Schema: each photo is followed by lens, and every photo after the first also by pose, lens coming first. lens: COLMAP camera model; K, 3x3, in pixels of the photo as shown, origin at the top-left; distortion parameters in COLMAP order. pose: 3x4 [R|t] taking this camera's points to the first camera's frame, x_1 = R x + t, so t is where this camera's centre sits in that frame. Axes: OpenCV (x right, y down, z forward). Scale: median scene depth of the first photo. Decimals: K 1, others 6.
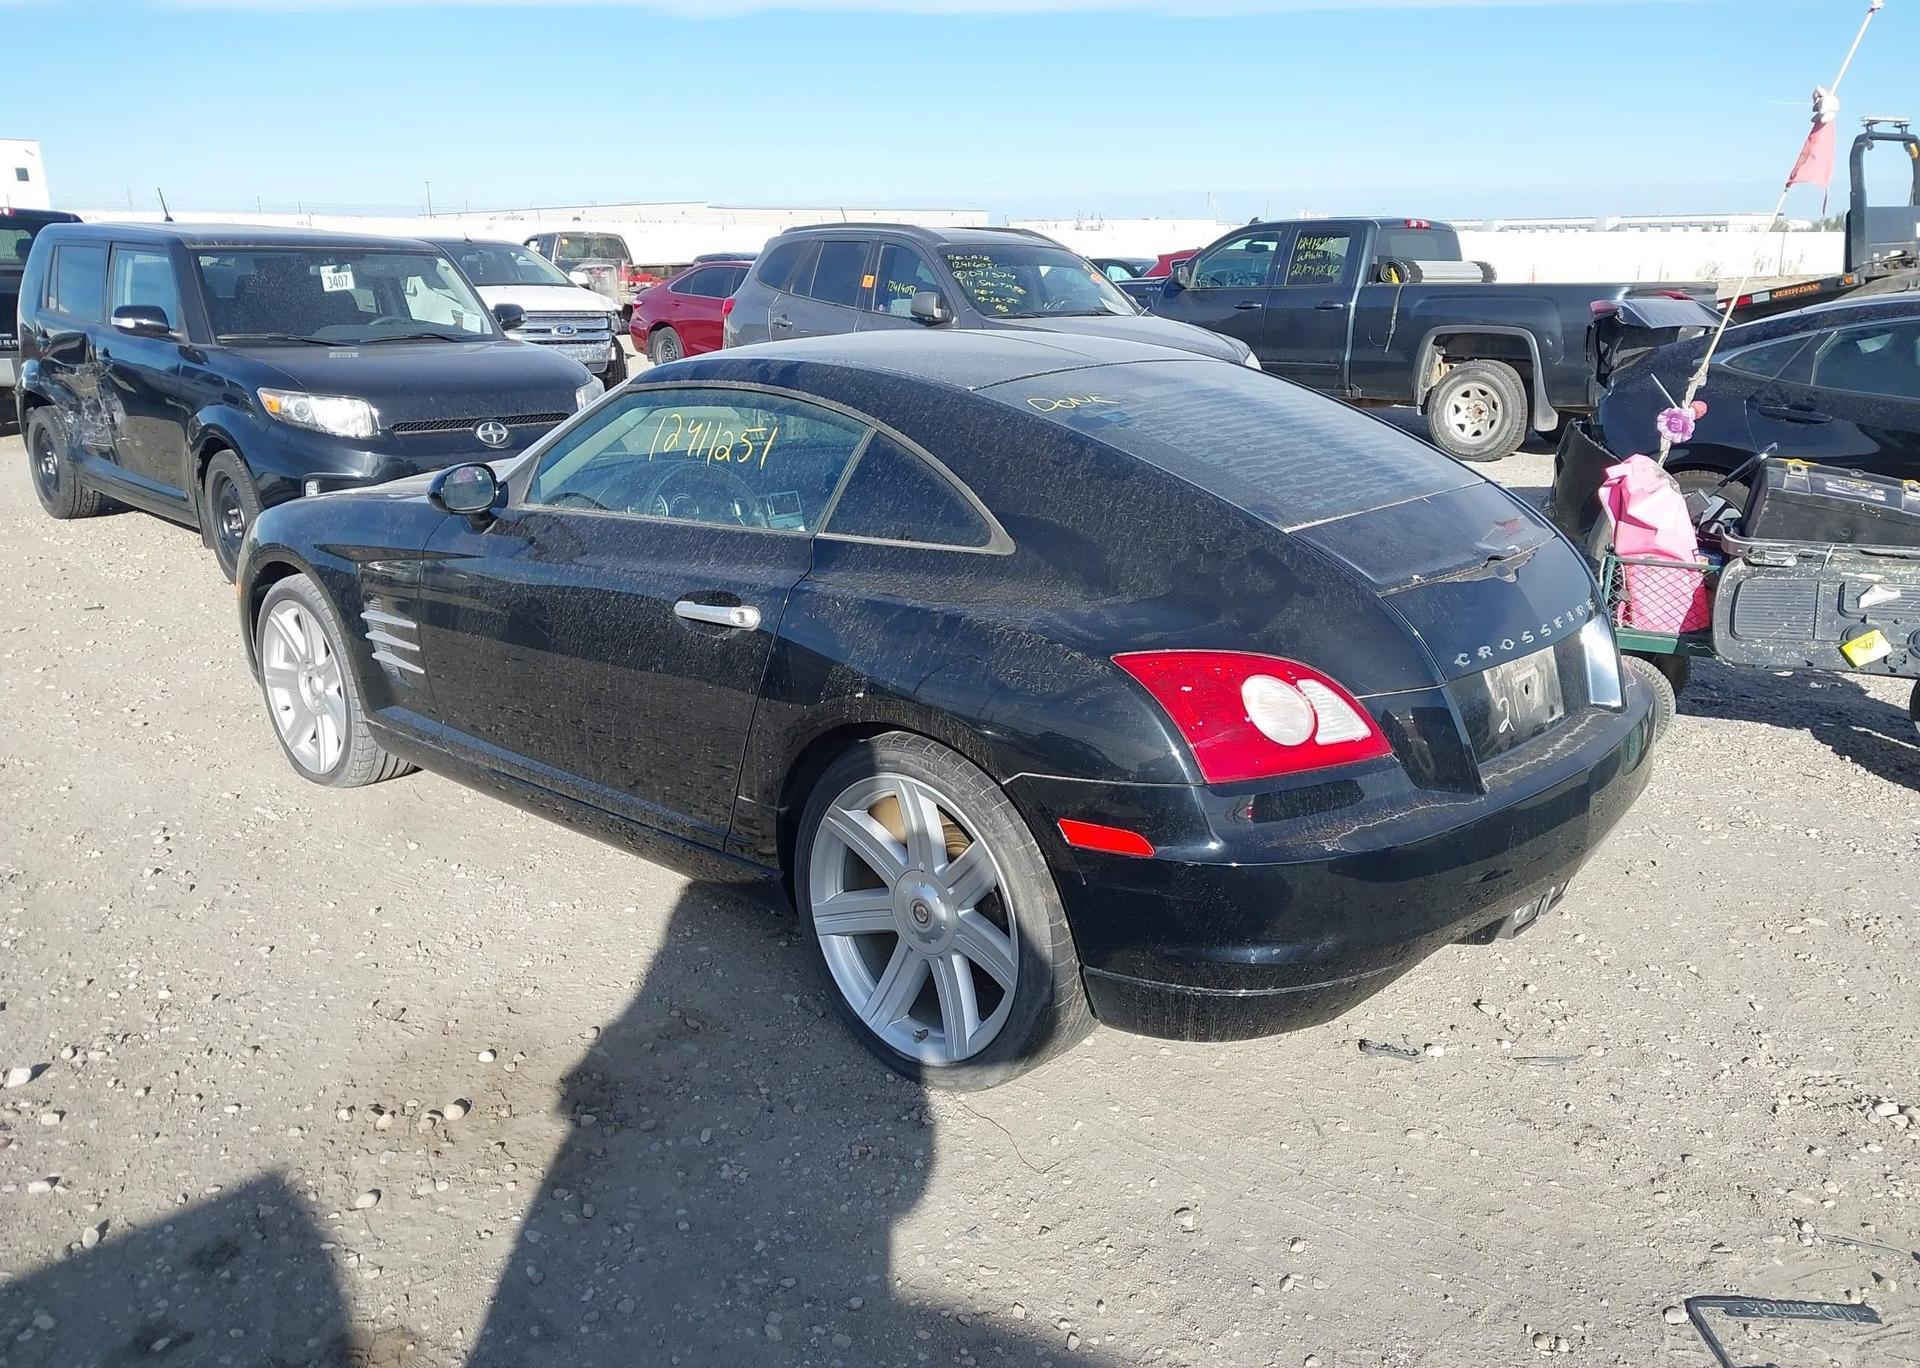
lens RADIAL K [[1470.8, 0, 951.4], [0, 1470.8, 684.2], [0, 0, 1]] dist [0.020283, -0.018800]
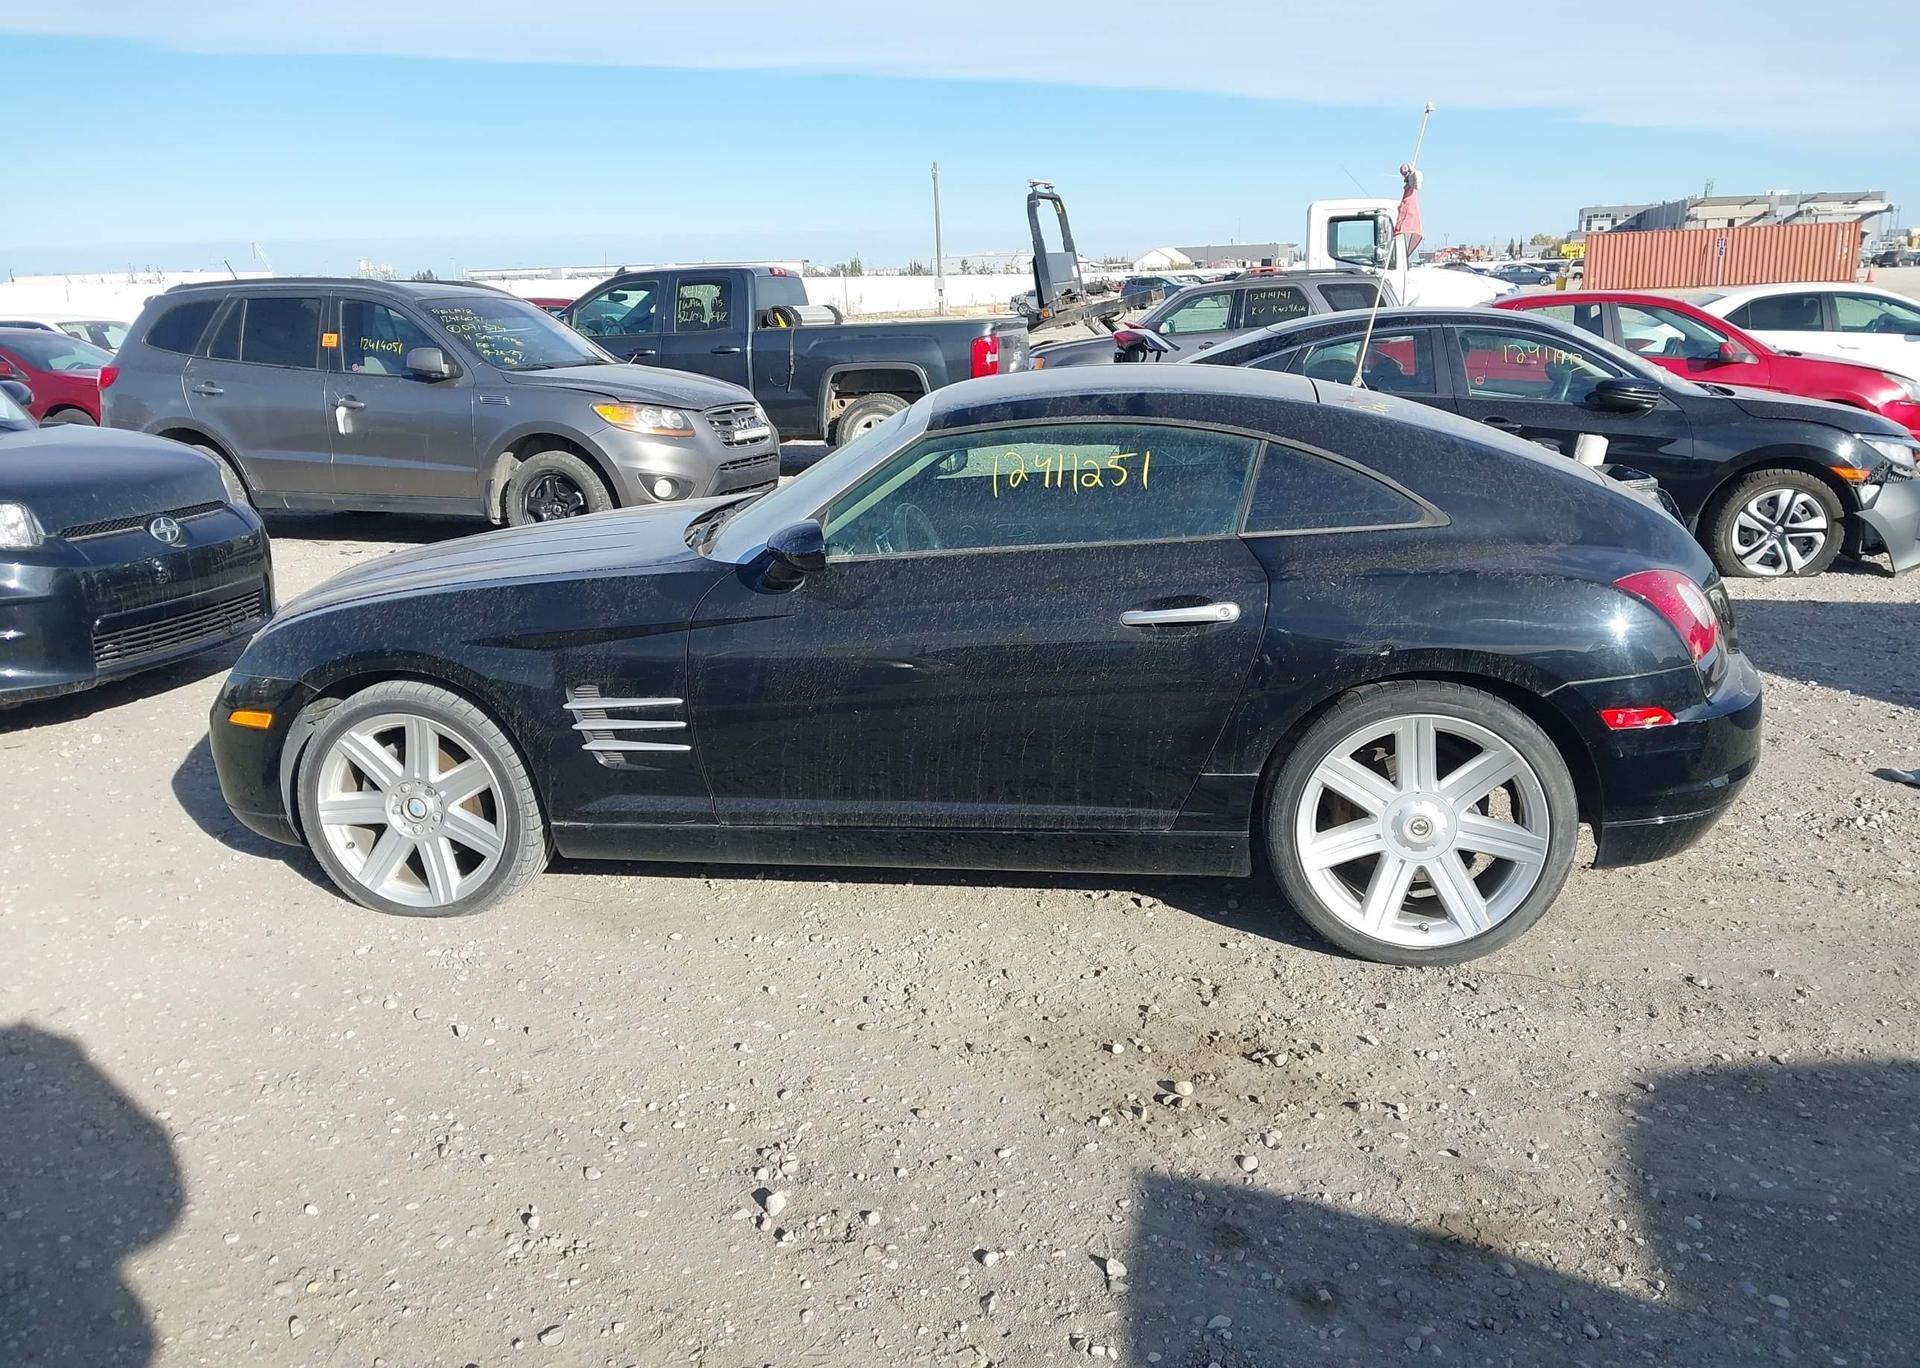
lens RADIAL K [[1472.1, 0, 952.1], [0, 1472.1, 704.7], [0, 0, 1]] dist [0.044103, -0.068003]
pose [[0.844185, -0.164909, 0.510055, -0.588278], [0.174714, 0.984191, 0.029037, -0.028764], [-0.506780, 0.064601, 0.859652, 0.082549]]
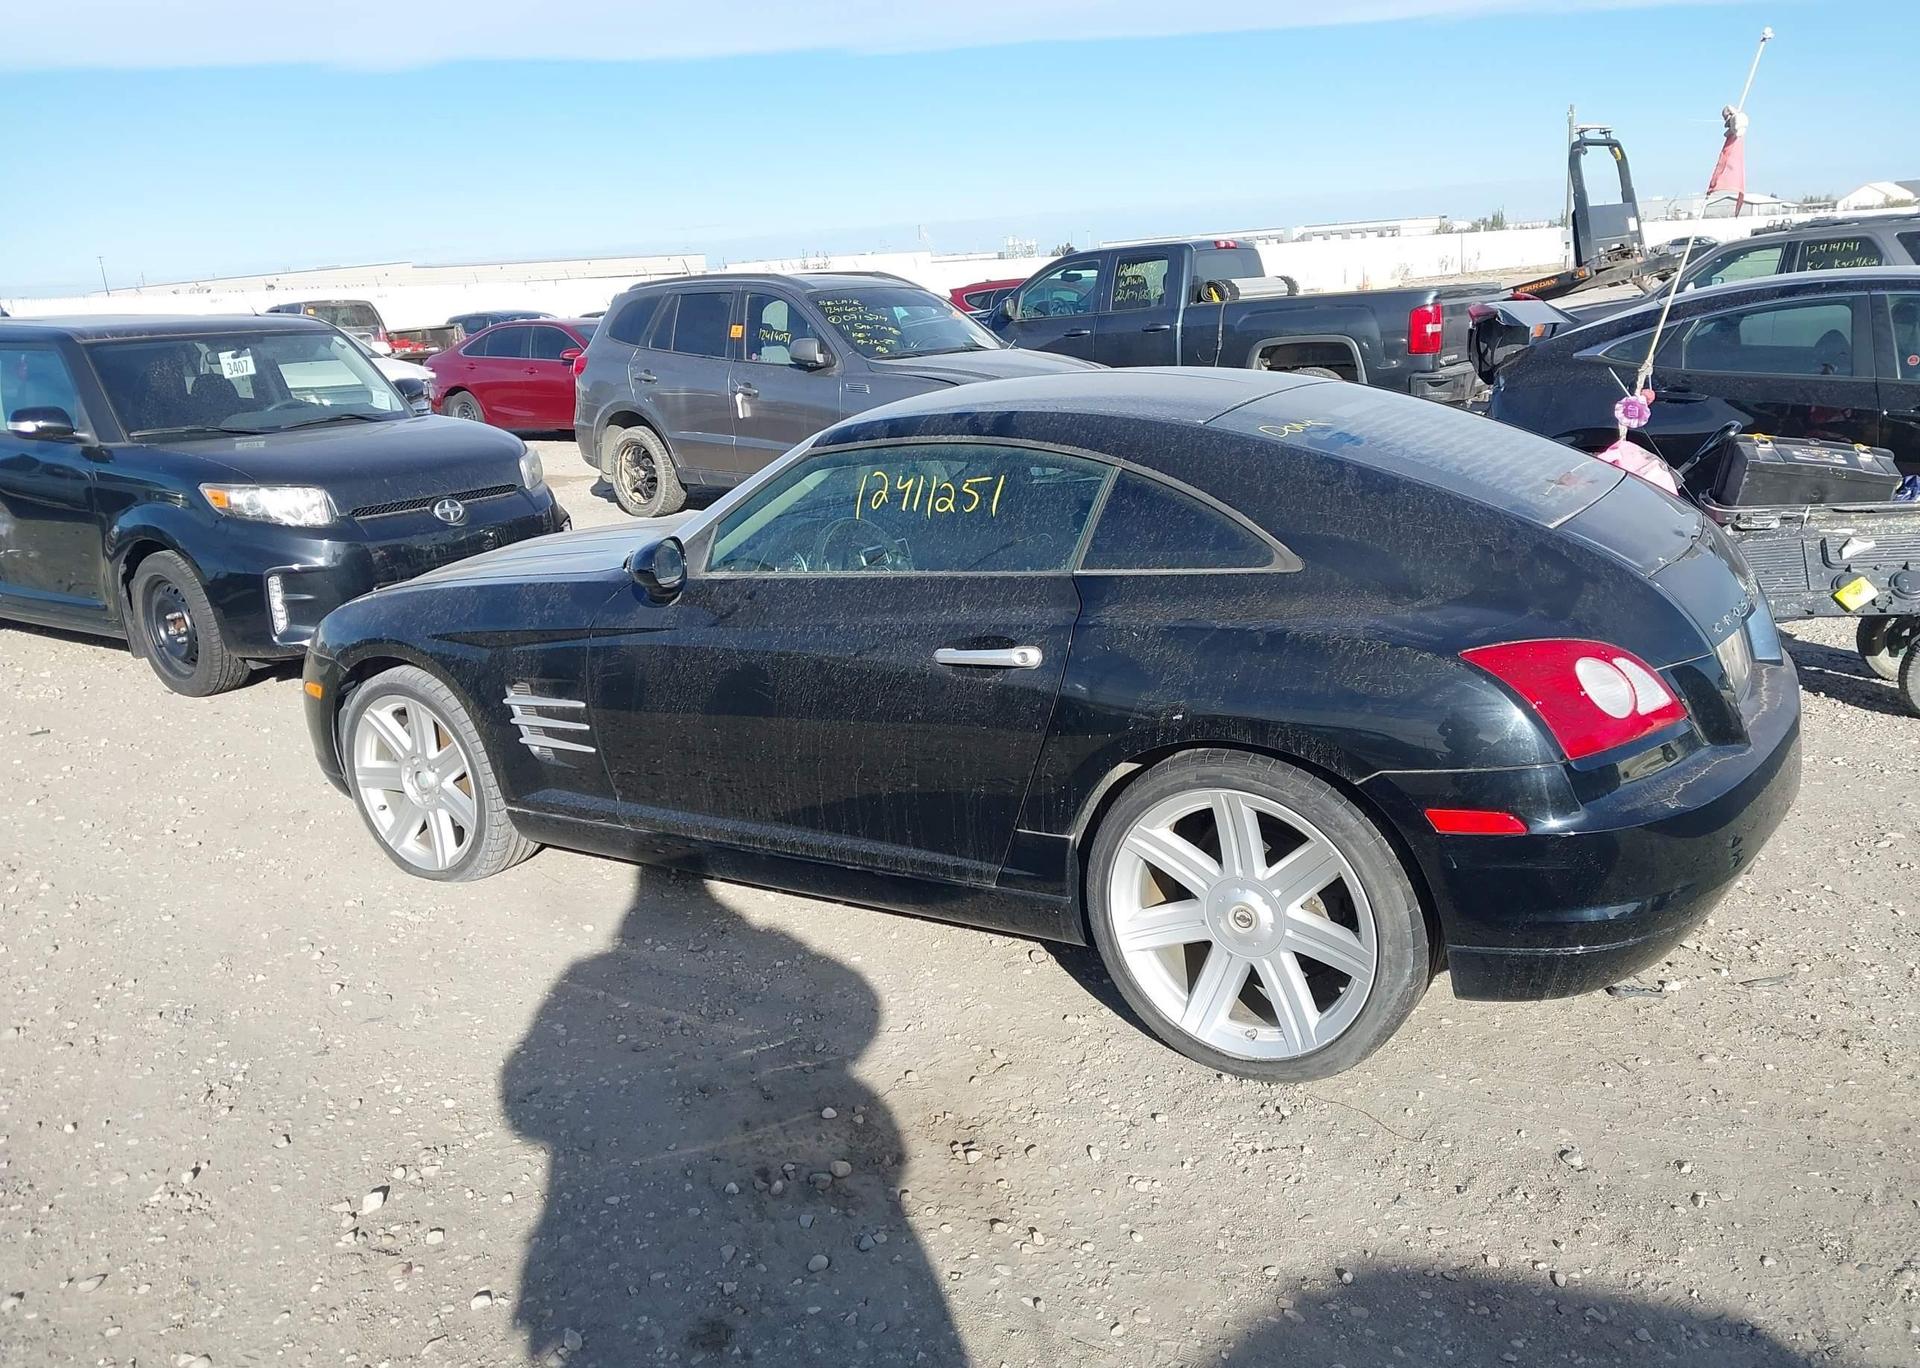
lens RADIAL K [[1470.8, 0, 951.4], [0, 1470.8, 684.2], [0, 0, 1]] dist [0.020283, -0.018800]
pose [[0.983162, -0.101331, 0.152065, -0.225716], [0.104950, 0.994350, -0.015940, -0.009655], [-0.149591, 0.031631, 0.988242, -0.011178]]
